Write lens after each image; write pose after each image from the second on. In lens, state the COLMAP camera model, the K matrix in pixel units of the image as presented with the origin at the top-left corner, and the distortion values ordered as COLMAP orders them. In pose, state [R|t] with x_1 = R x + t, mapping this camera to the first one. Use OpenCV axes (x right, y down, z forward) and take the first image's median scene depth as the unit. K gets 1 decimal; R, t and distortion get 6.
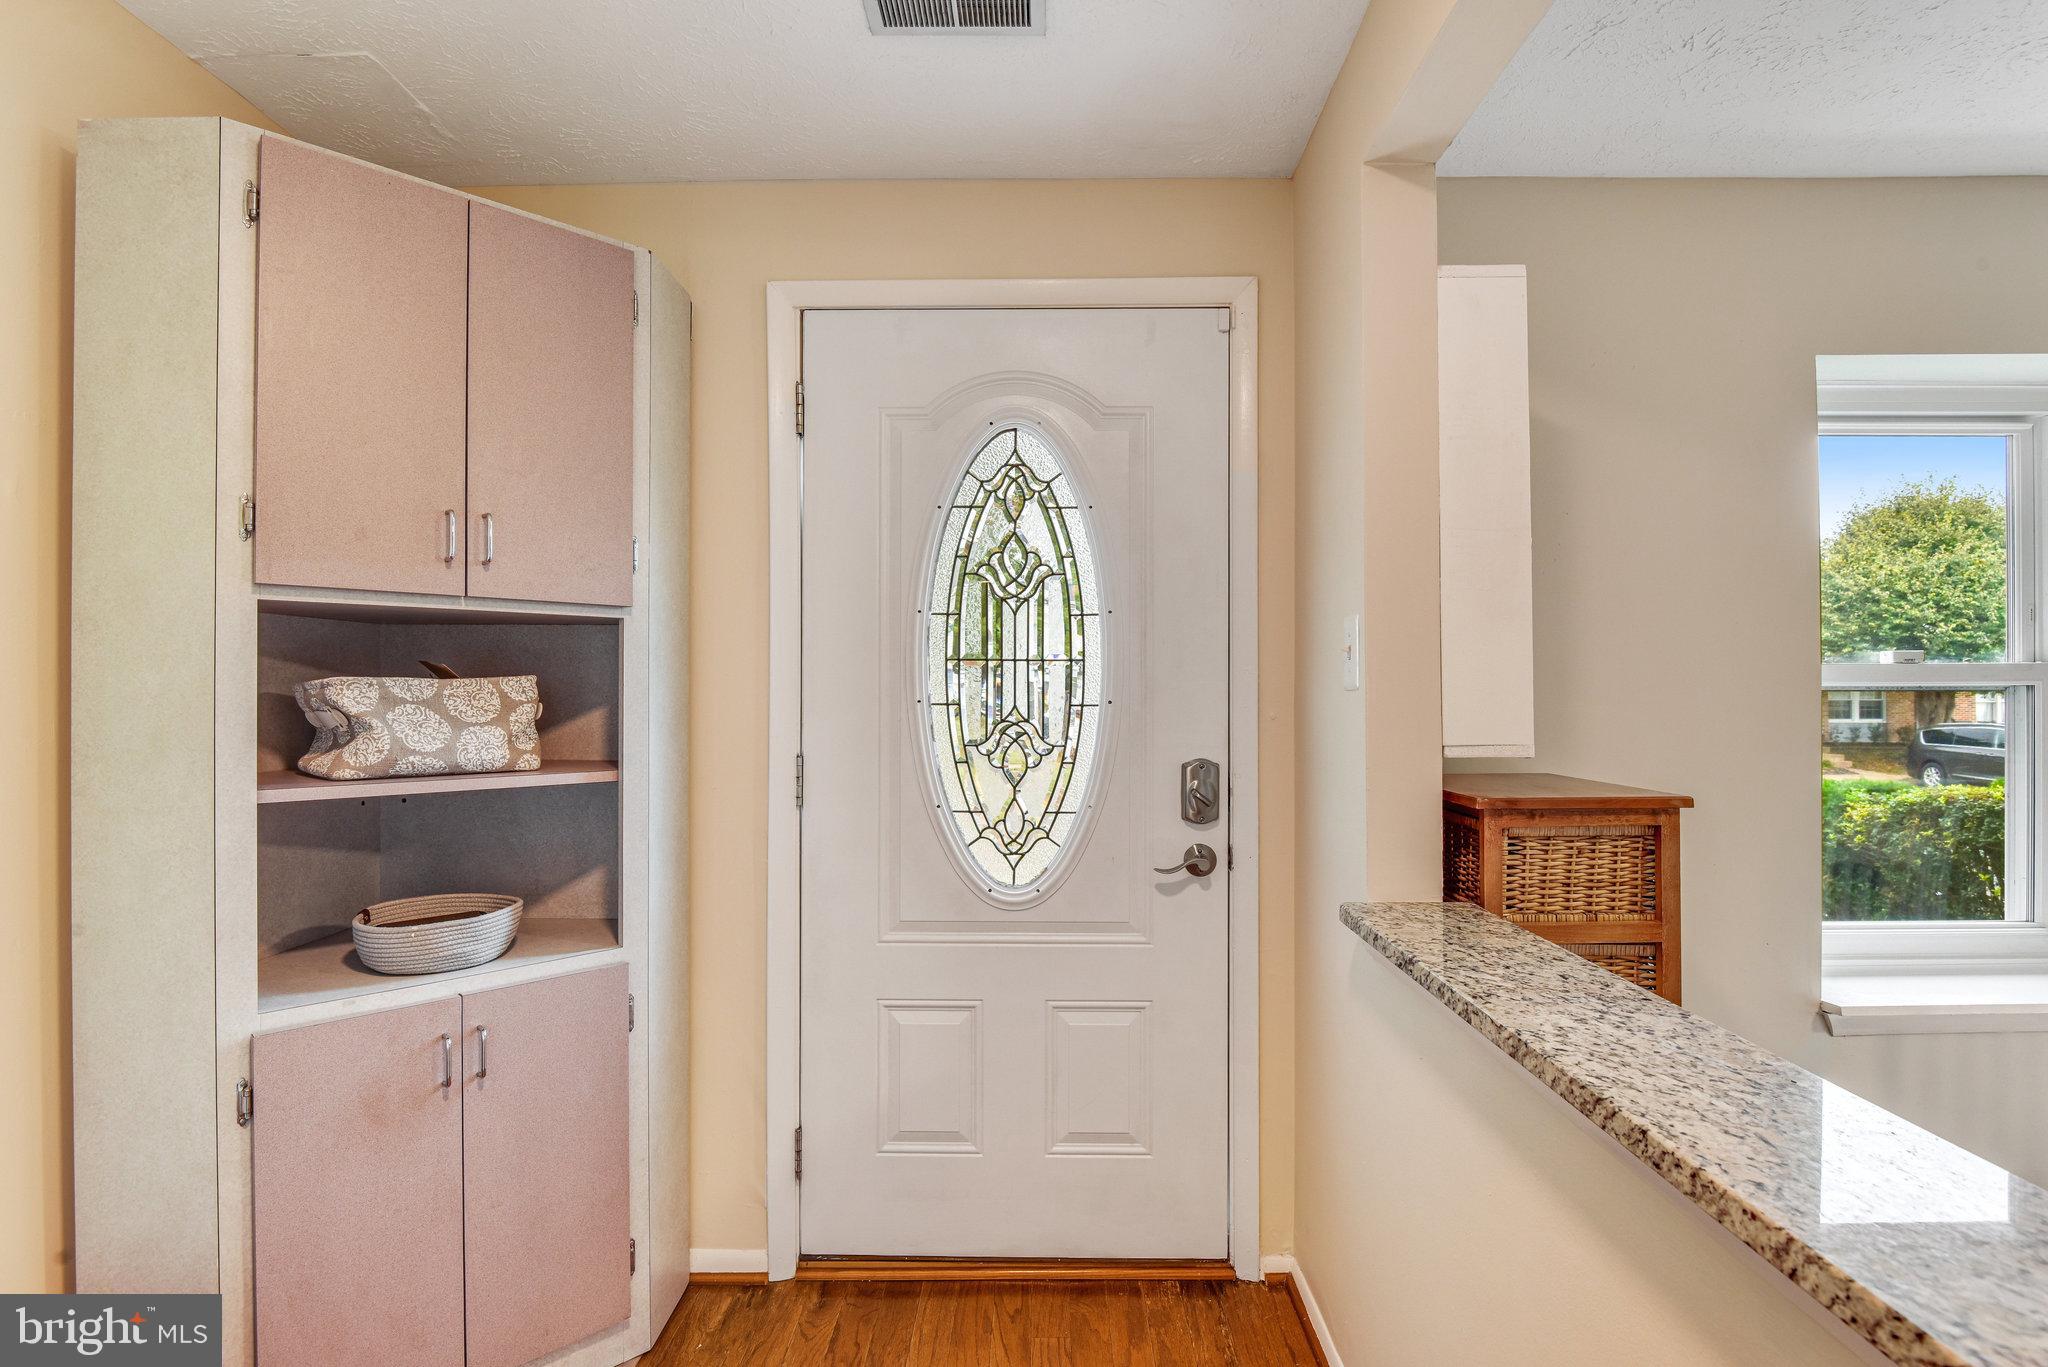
lens RADIAL K [[960.8, 0, 1034.8], [0, 960.8, 684.9], [0, 0, 1]] dist [-0.001312, -0.009080]
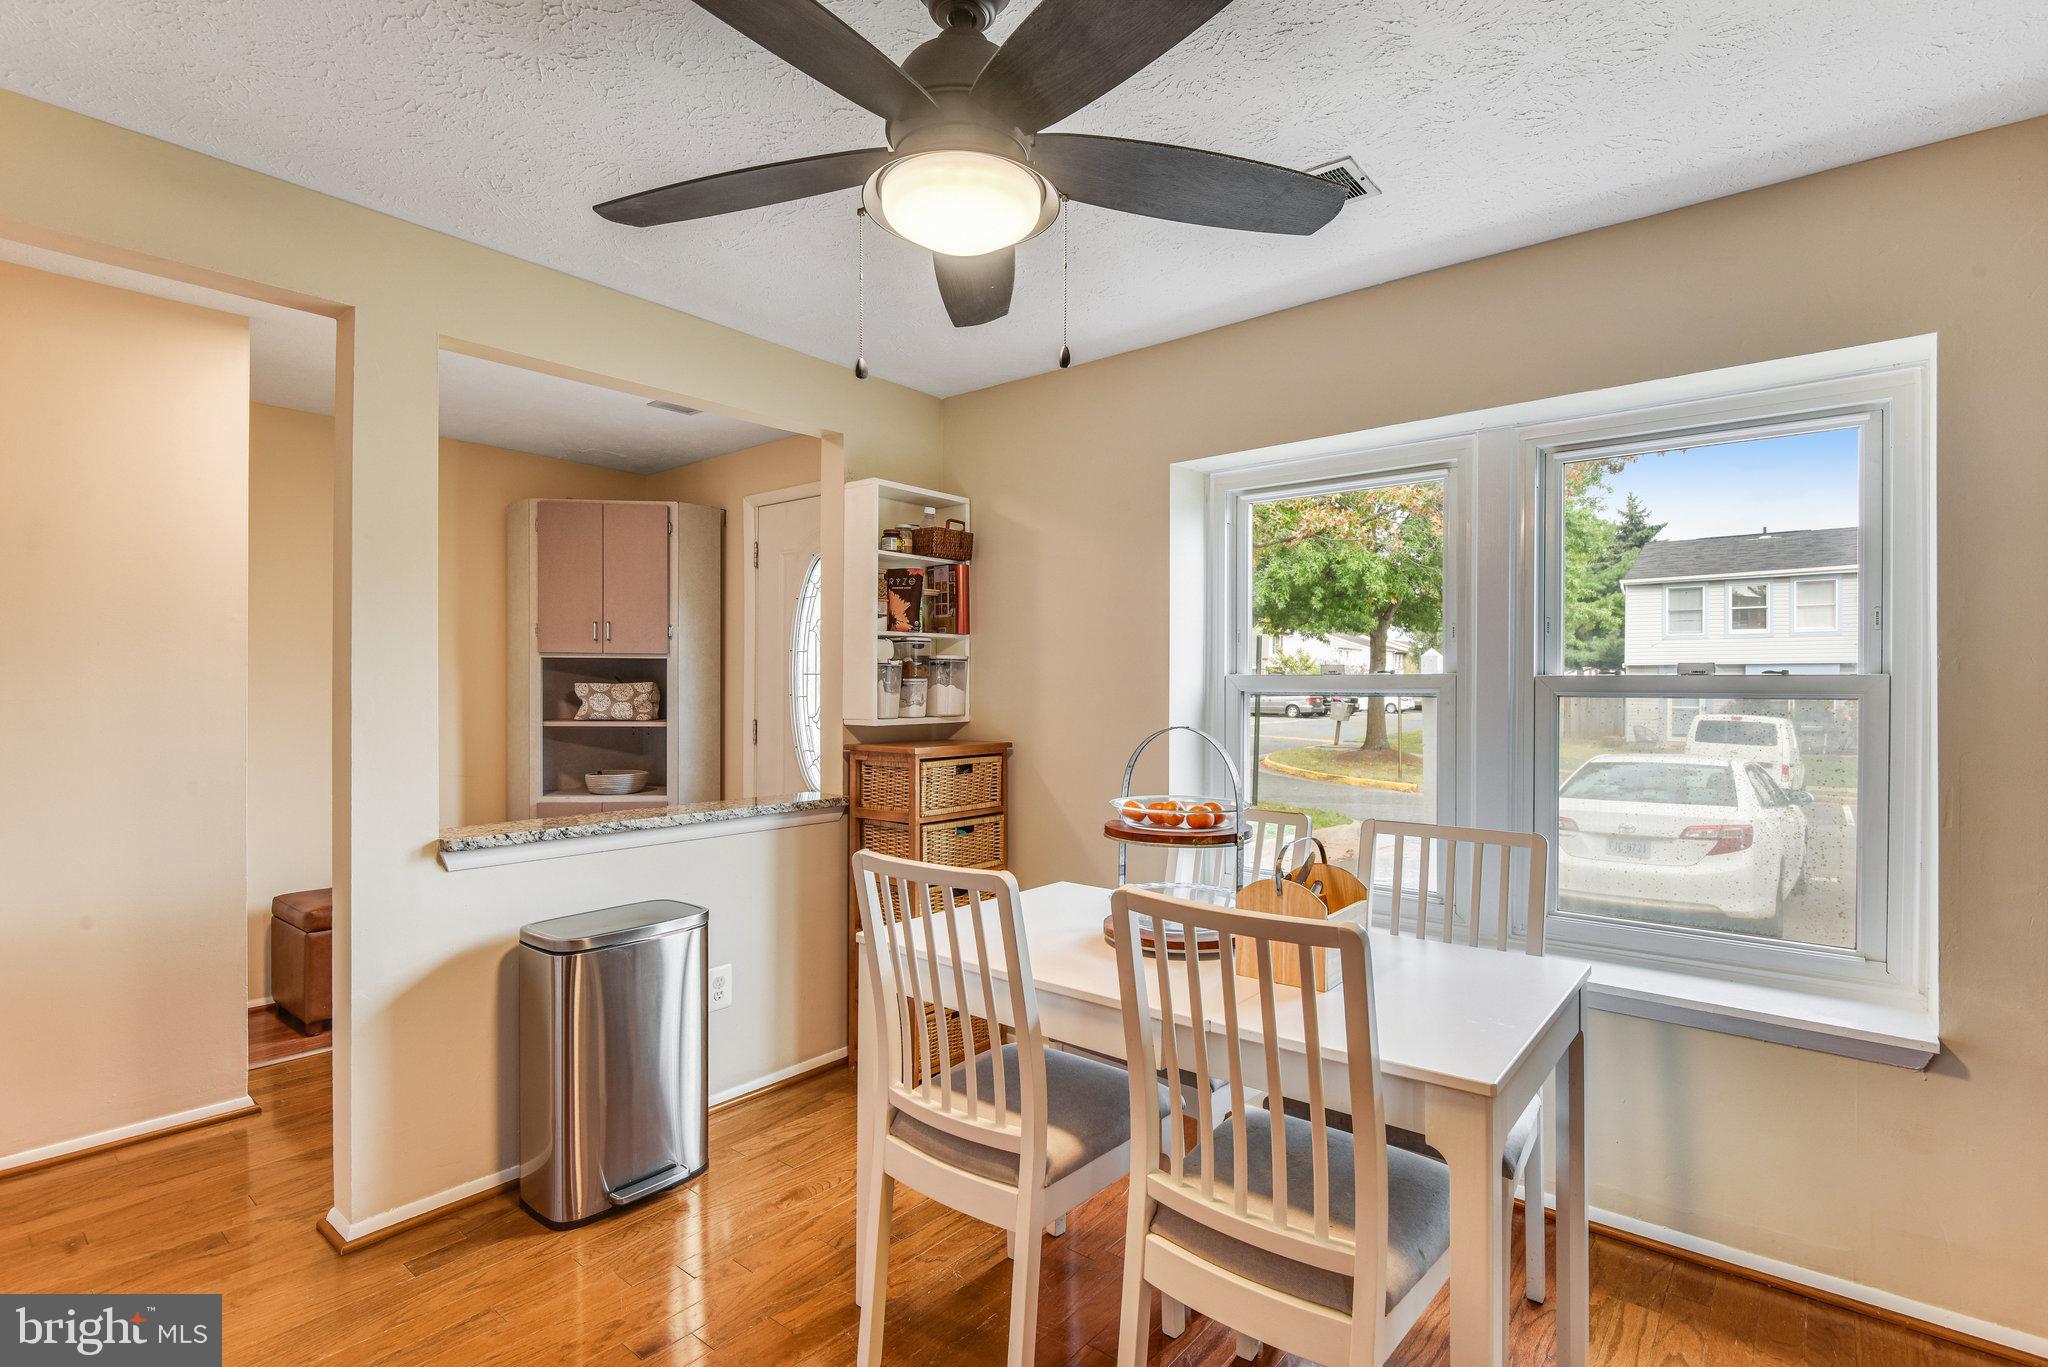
lens RADIAL K [[960.8, 0, 1034.8], [0, 960.8, 684.9], [0, 0, 1]] dist [-0.001312, -0.009080]
pose [[0.795050, 0.002446, -0.606539, 1.911948], [-0.000541, 0.999994, 0.003323, -0.012137], [0.606543, -0.002314, 0.795047, -0.382310]]
